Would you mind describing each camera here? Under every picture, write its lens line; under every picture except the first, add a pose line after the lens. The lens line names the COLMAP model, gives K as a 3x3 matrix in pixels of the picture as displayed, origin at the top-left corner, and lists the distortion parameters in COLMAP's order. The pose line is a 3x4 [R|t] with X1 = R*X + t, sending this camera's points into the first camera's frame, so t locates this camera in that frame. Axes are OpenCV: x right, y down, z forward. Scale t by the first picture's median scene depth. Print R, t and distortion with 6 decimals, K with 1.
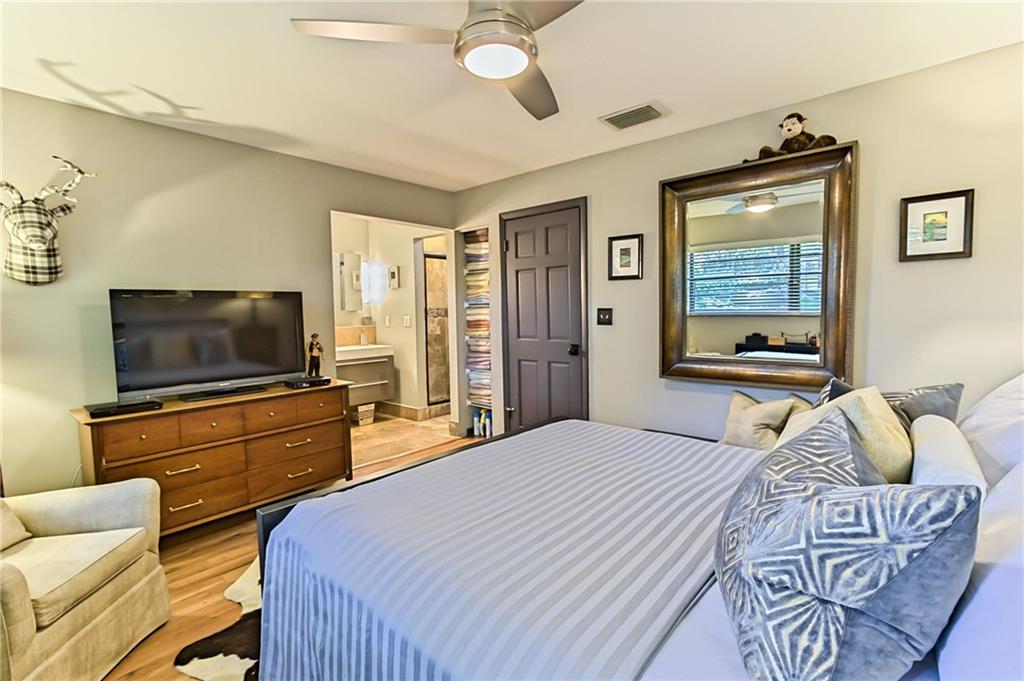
lens RADIAL K [[463.8, 0, 512.0], [0, 463.8, 340.5], [0, 0, 1]] dist [0.004757, 0.001008]
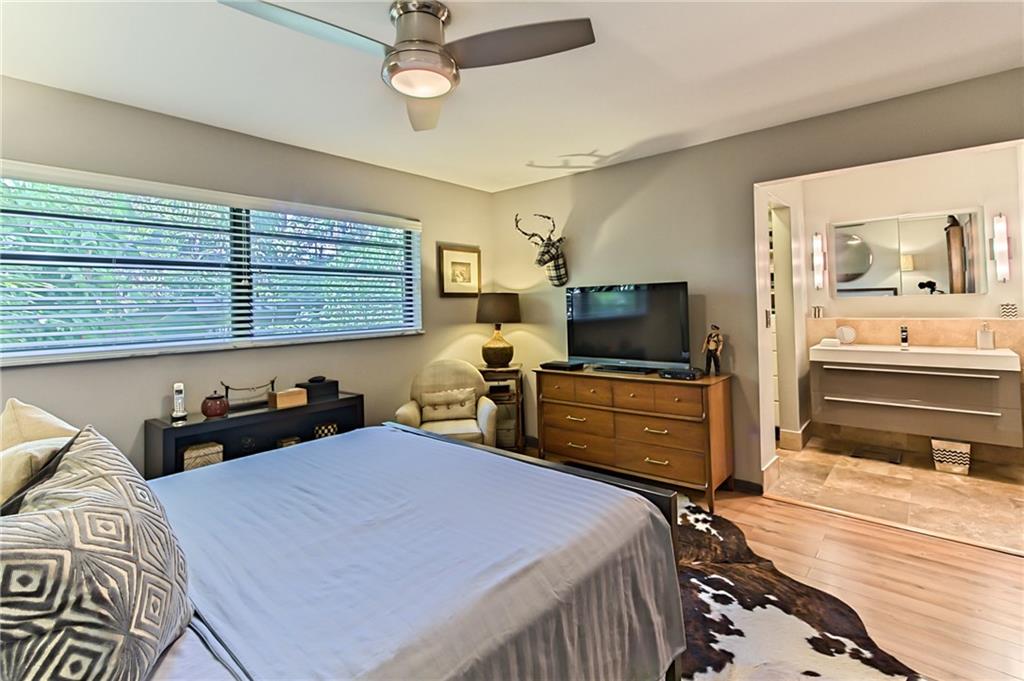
lens RADIAL K [[475.4, 0, 520.2], [0, 475.4, 296.0], [0, 0, 1]] dist [0.001221, 0.000475]
pose [[0.019609, -0.003498, -0.999802, 0.329687], [-0.045176, 0.998969, -0.004381, -0.032696], [0.998787, 0.045253, 0.019430, 0.378355]]
